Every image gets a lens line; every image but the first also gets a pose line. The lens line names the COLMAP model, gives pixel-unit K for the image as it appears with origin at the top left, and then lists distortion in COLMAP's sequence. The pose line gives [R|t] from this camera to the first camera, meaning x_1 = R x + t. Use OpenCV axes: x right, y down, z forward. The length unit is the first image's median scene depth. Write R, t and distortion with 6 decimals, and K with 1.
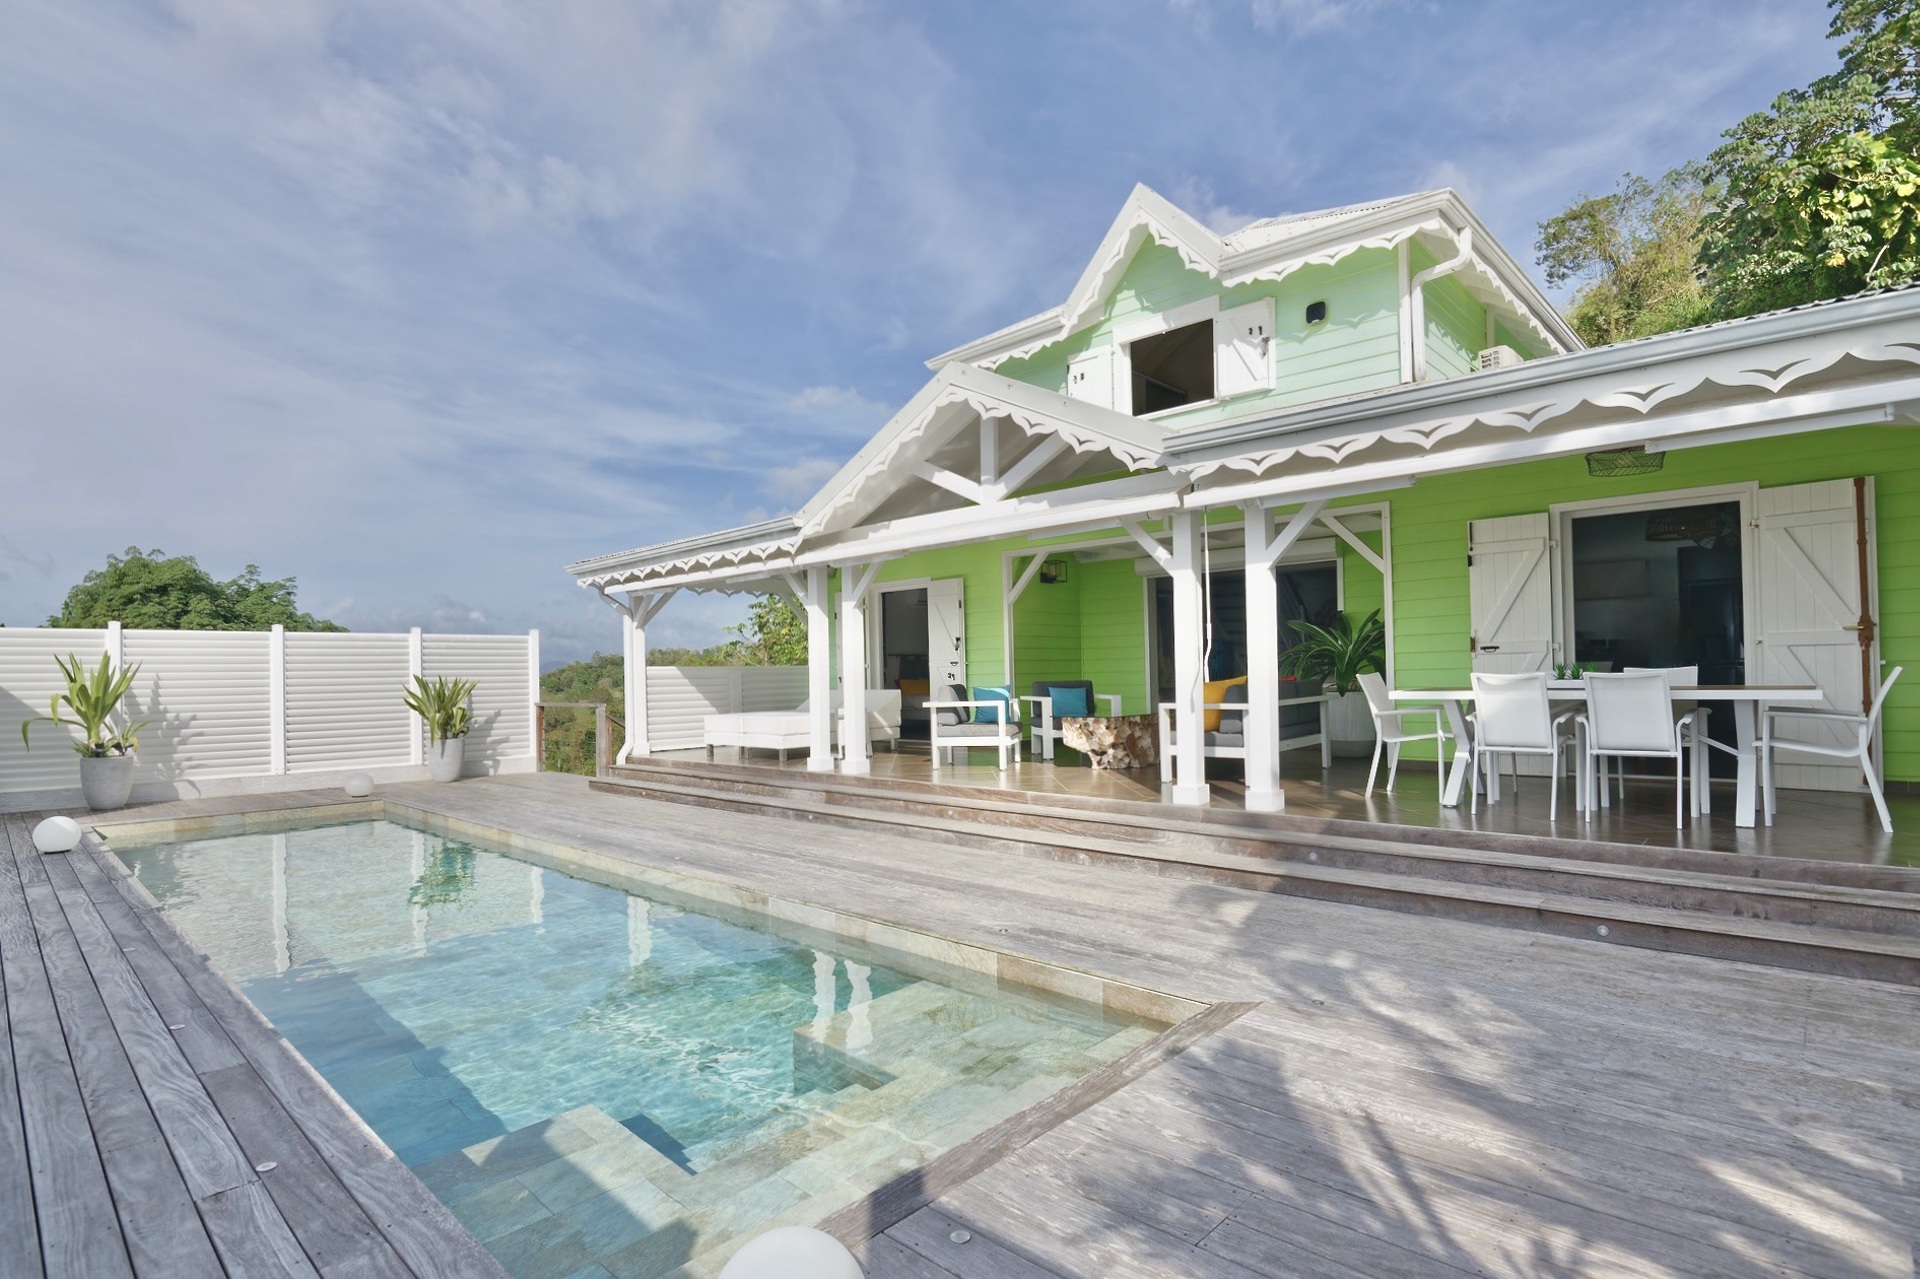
lens RADIAL K [[944.0, 0, 961.8], [0, 944.0, 654.2], [0, 0, 1]] dist [-0.000214, -0.001651]
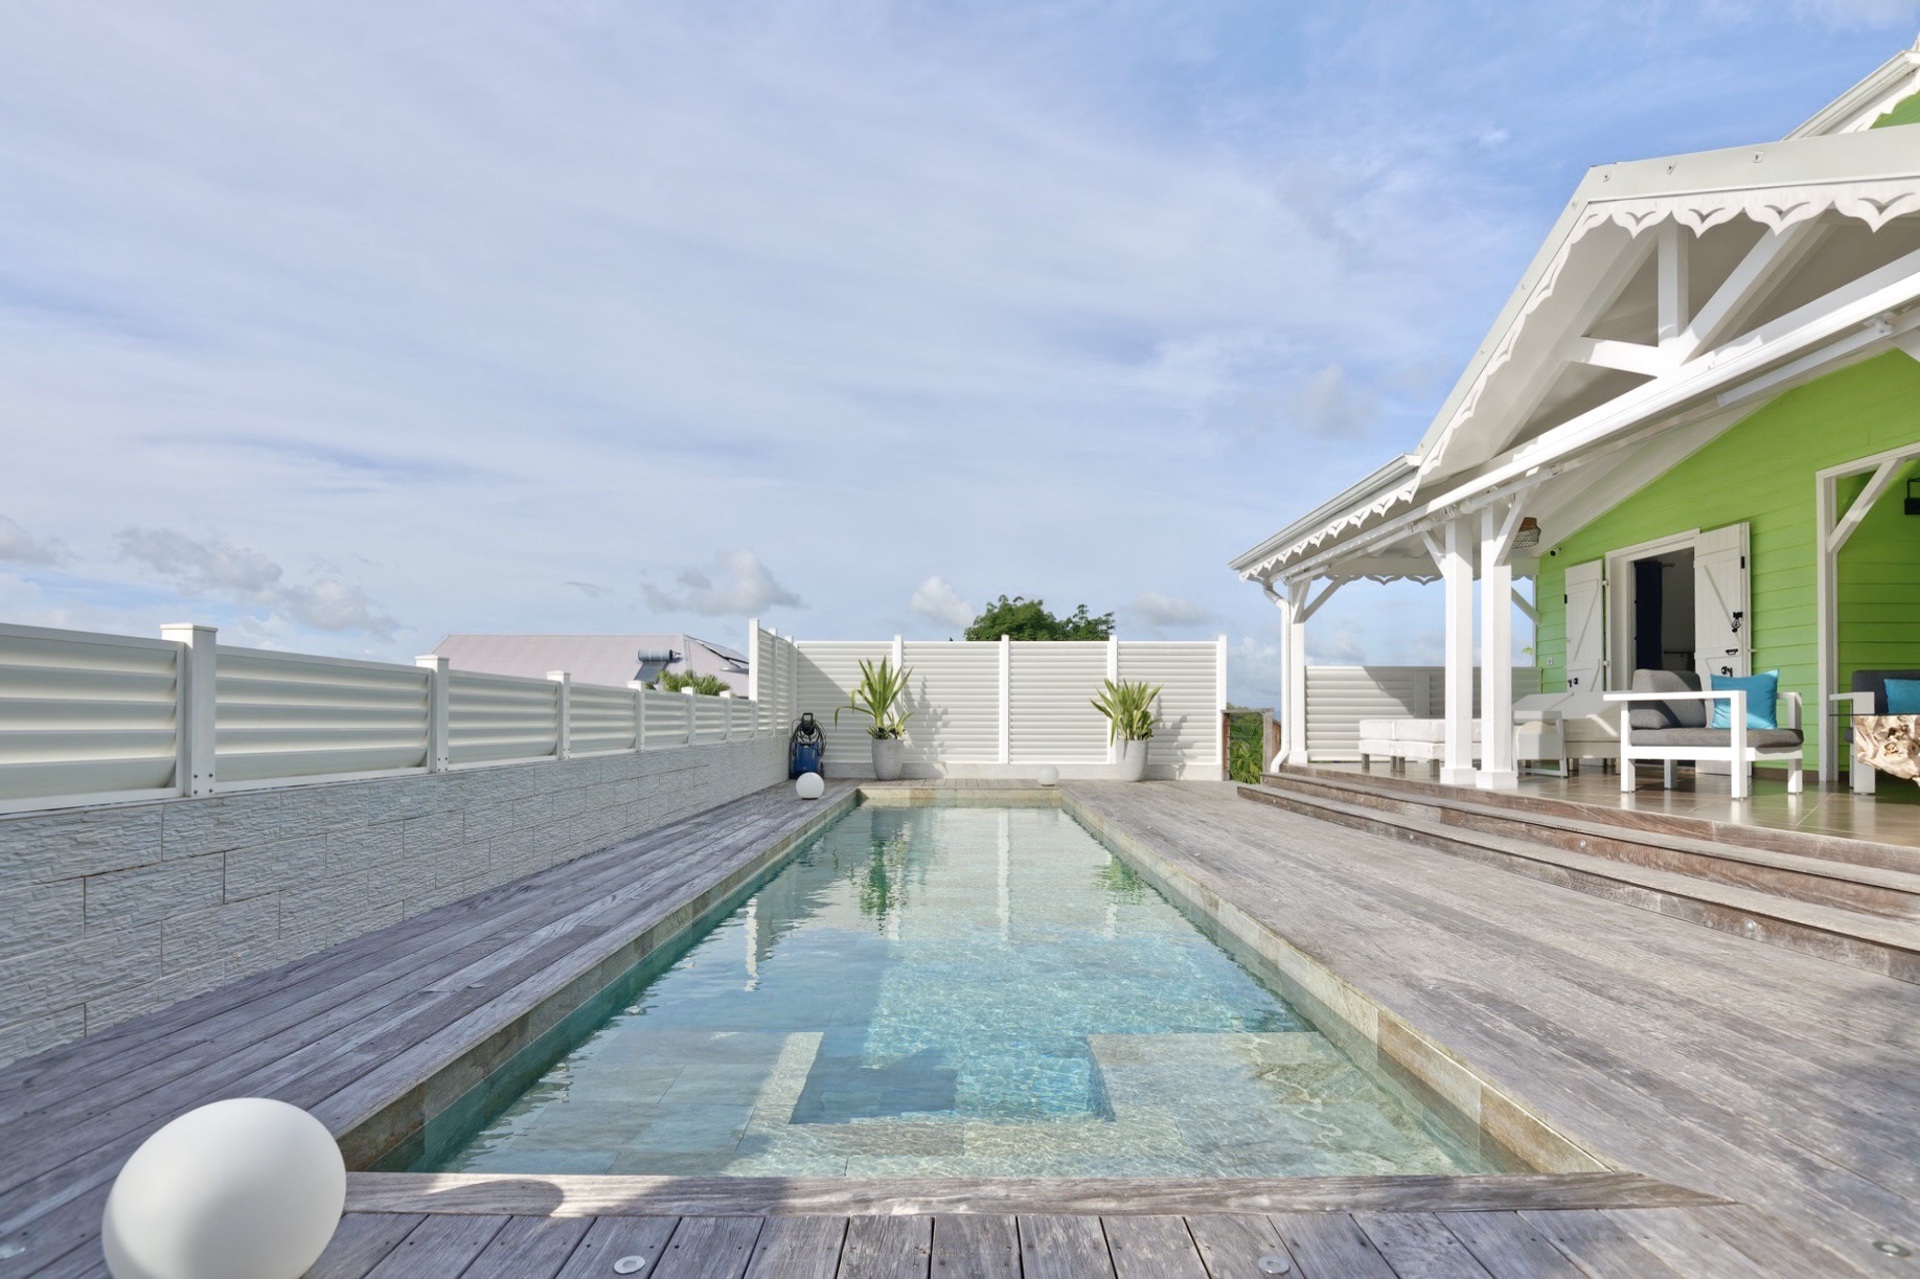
lens RADIAL K [[990.3, 0, 979.7], [0, 990.3, 714.6], [0, 0, 1]] dist [-0.002961, -0.002085]
pose [[0.694505, 0.014847, -0.719335, 0.167755], [0.001837, 0.999747, 0.022408, 0.050352], [0.719486, -0.016884, 0.694302, 0.170710]]
